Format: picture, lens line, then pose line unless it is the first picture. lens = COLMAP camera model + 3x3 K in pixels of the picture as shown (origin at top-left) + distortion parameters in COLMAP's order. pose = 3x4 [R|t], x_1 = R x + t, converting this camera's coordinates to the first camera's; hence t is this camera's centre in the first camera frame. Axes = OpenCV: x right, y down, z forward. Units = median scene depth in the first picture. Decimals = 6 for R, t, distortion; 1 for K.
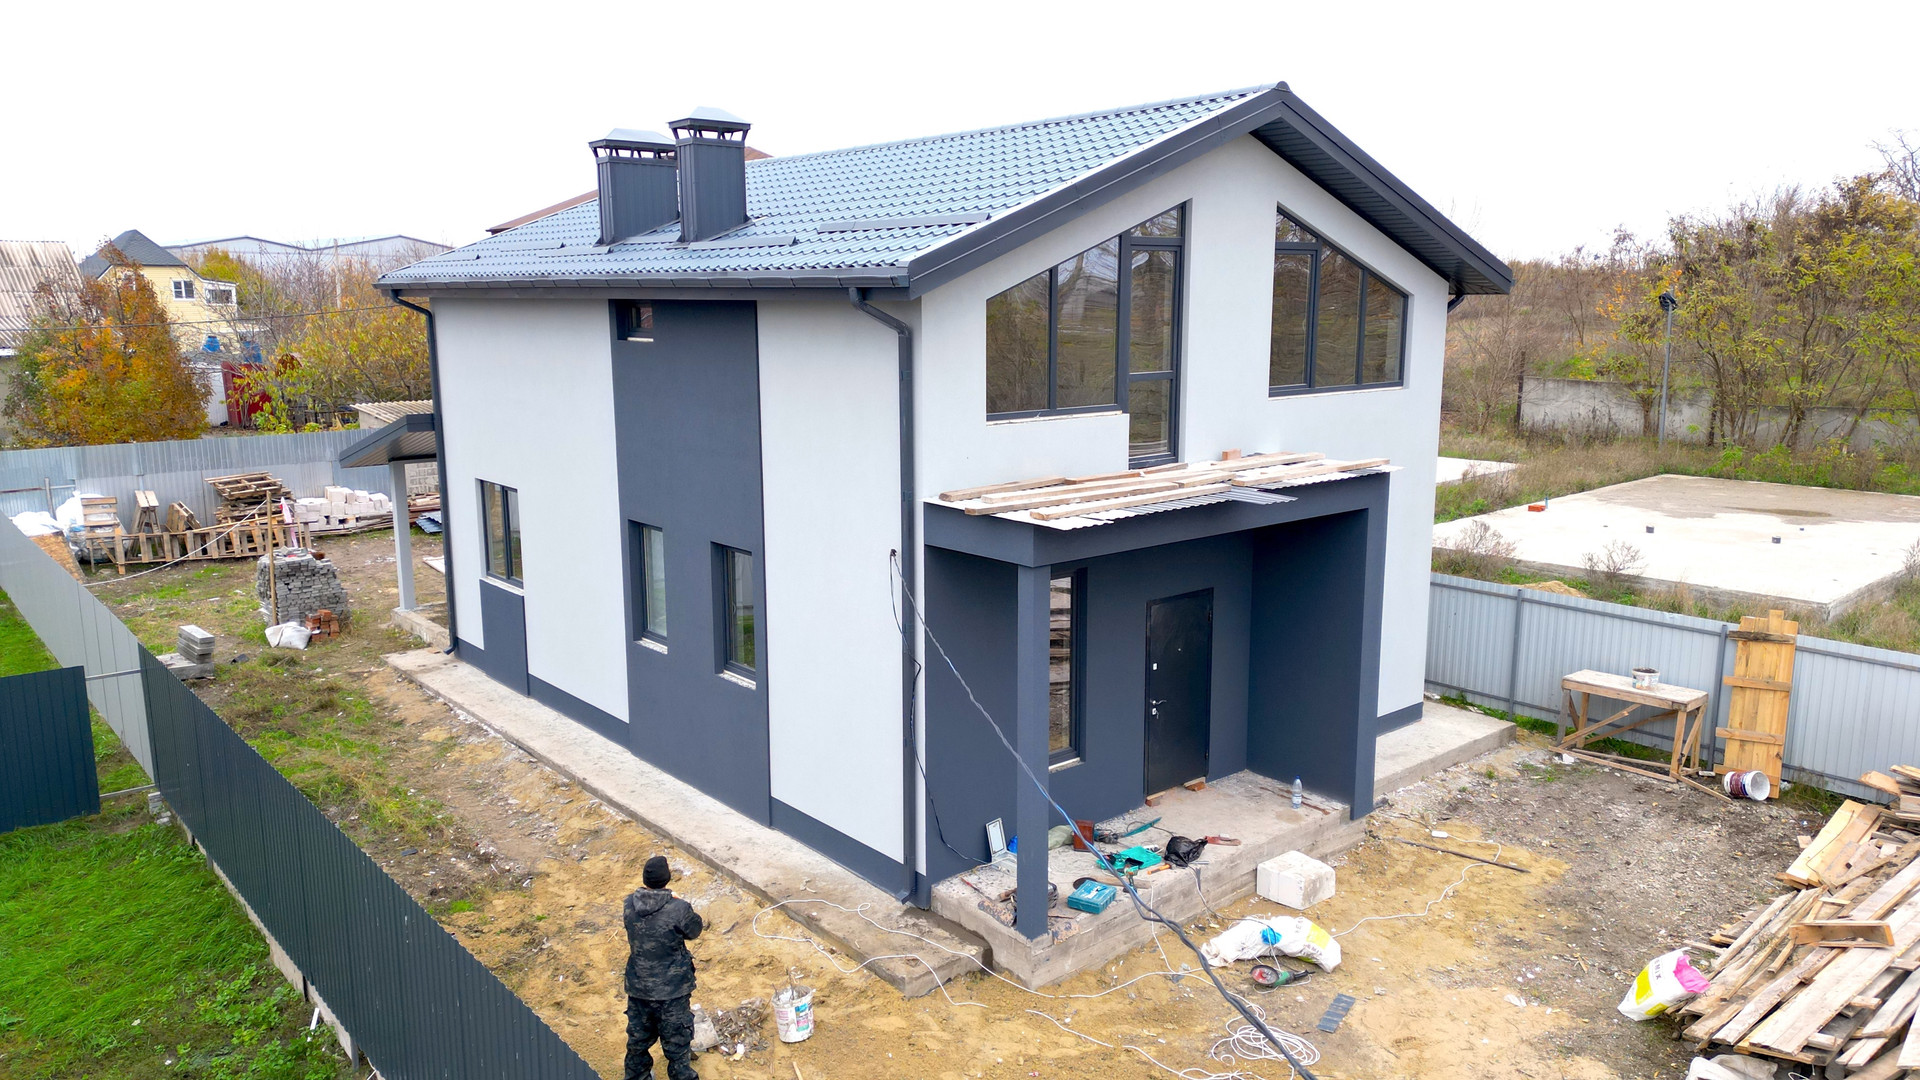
lens RADIAL K [[1329.8, 0, 966.4], [0, 1329.8, 541.9], [0, 0, 1]] dist [0.097334, -0.089624]
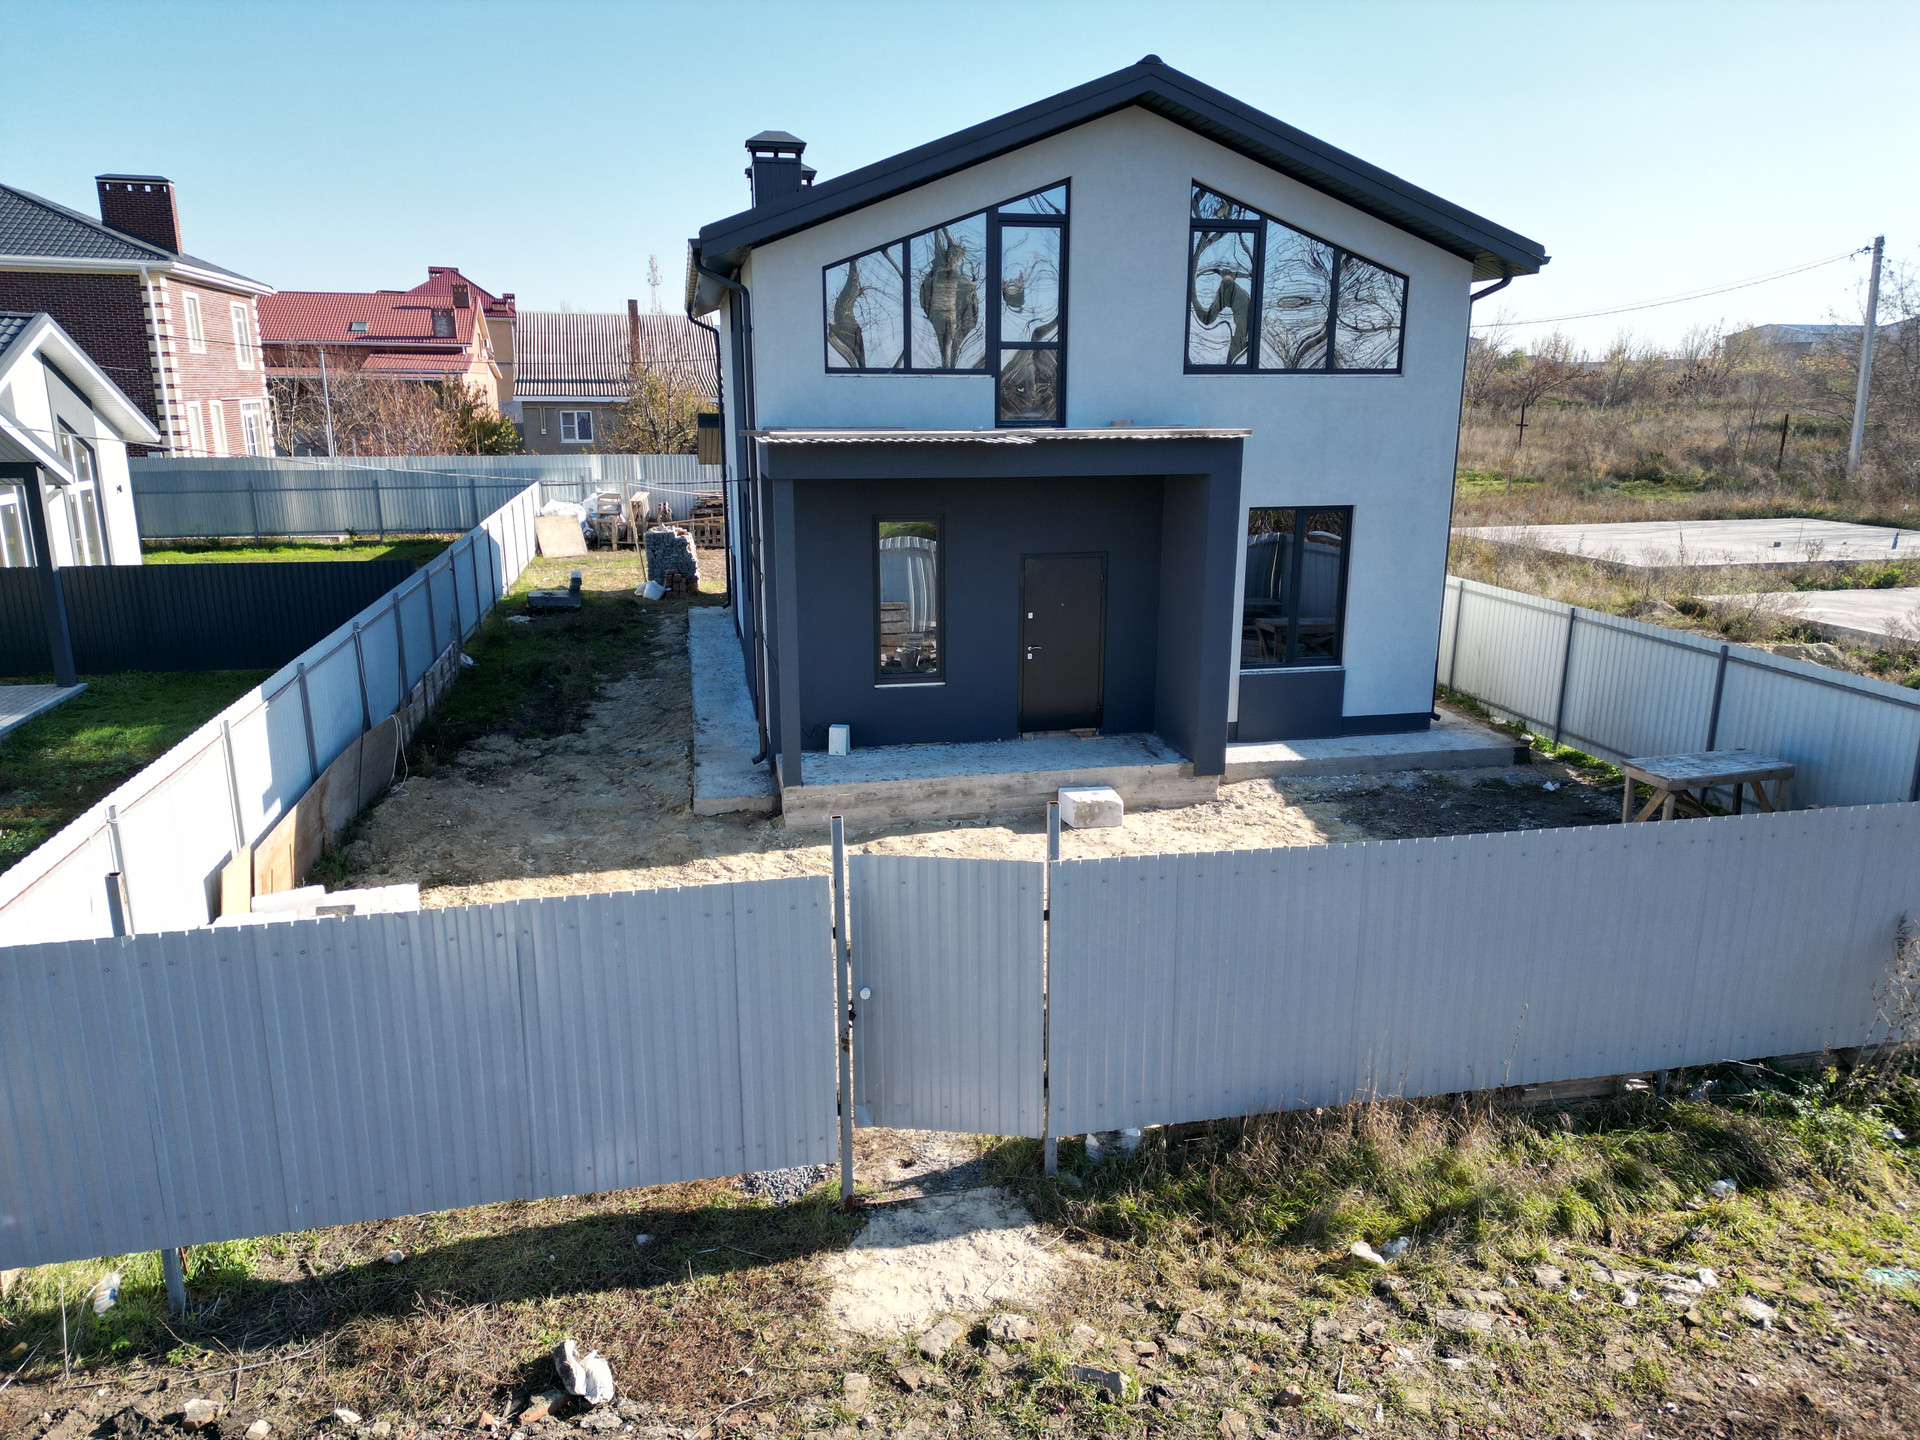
lens RADIAL K [[1333.7, 0, 967.9], [0, 1333.7, 721.8], [0, 0, 1]] dist [0.080506, -0.065328]
pose [[0.876846, 0.120125, -0.465522, 0.606402], [-0.090930, 0.992243, 0.084769, 0.089473], [0.472093, -0.031999, 0.880968, -0.011283]]
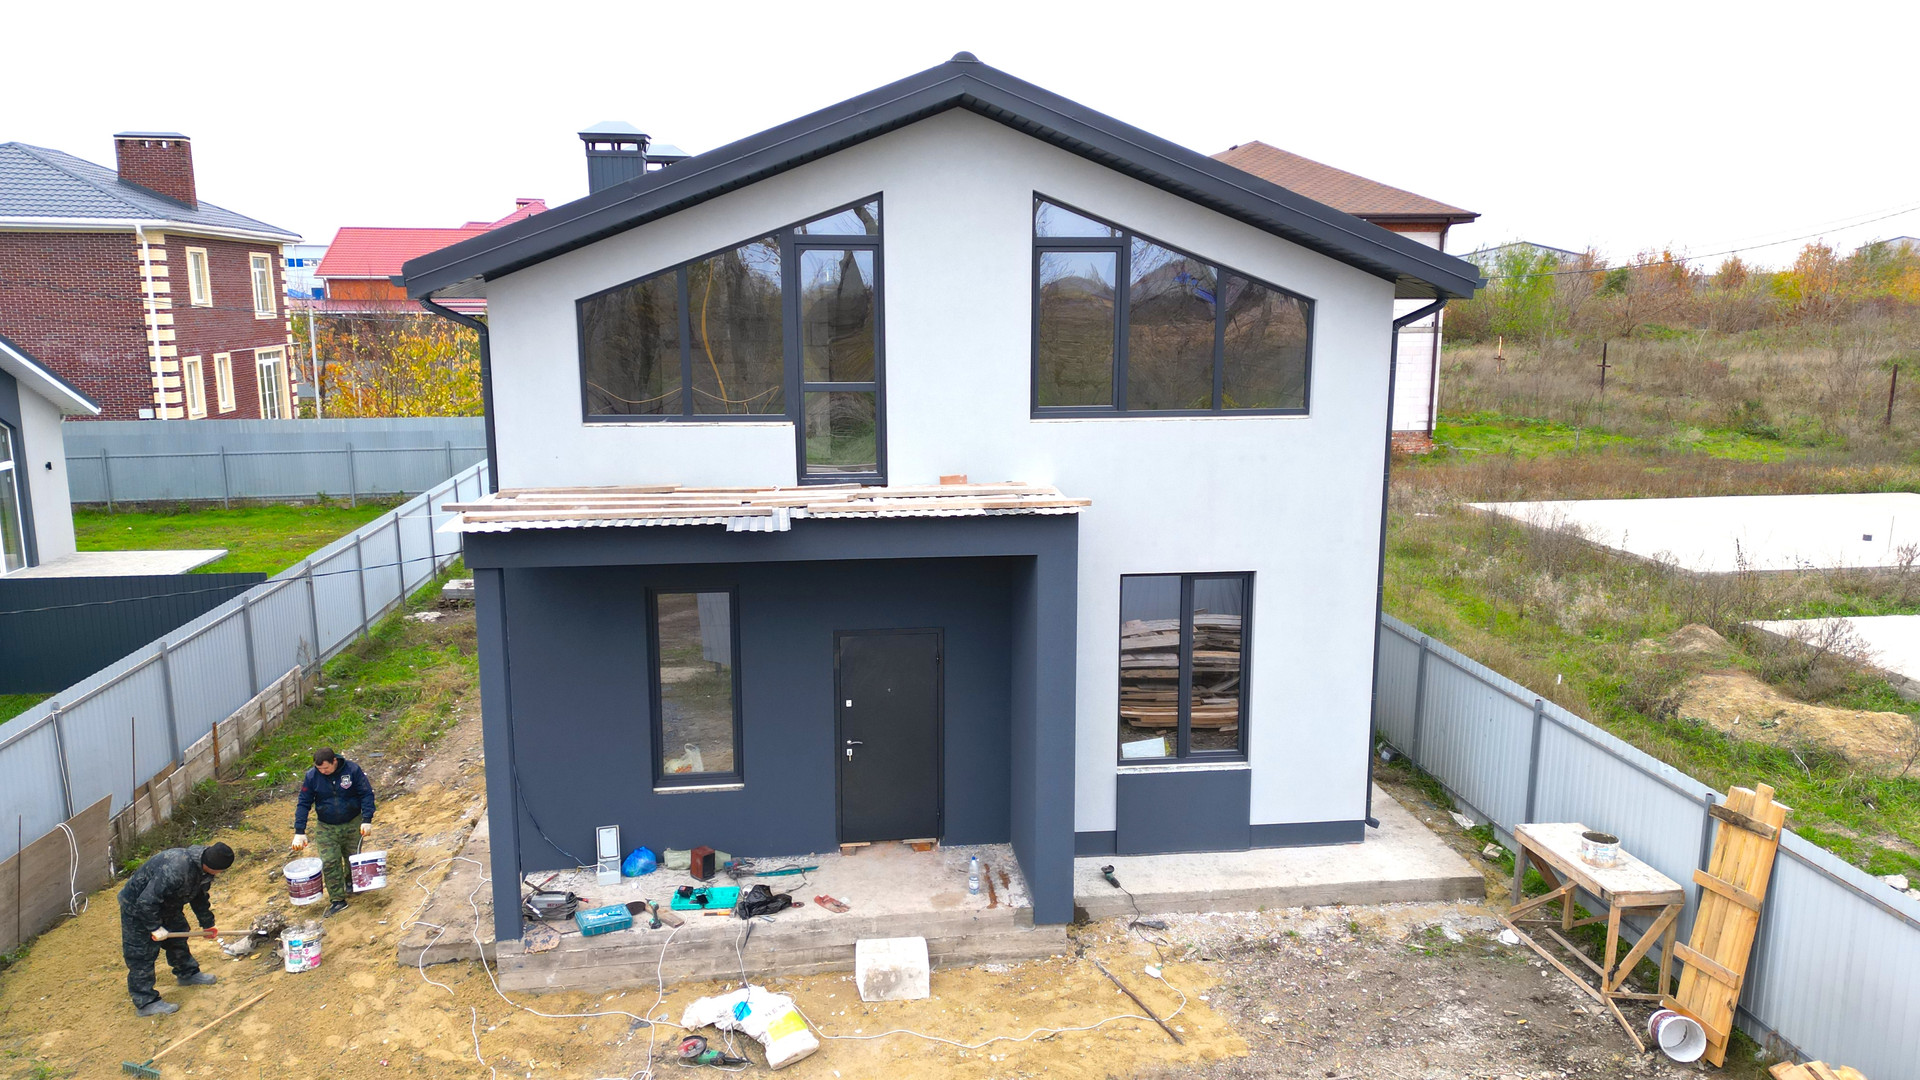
lens RADIAL K [[1329.8, 0, 966.4], [0, 1329.8, 541.9], [0, 0, 1]] dist [0.097334, -0.089624]
pose [[0.835692, 0.101284, -0.539779, 0.669706], [-0.100996, 0.994427, 0.030231, -0.050735], [0.539833, 0.029252, 0.841264, 0.262239]]
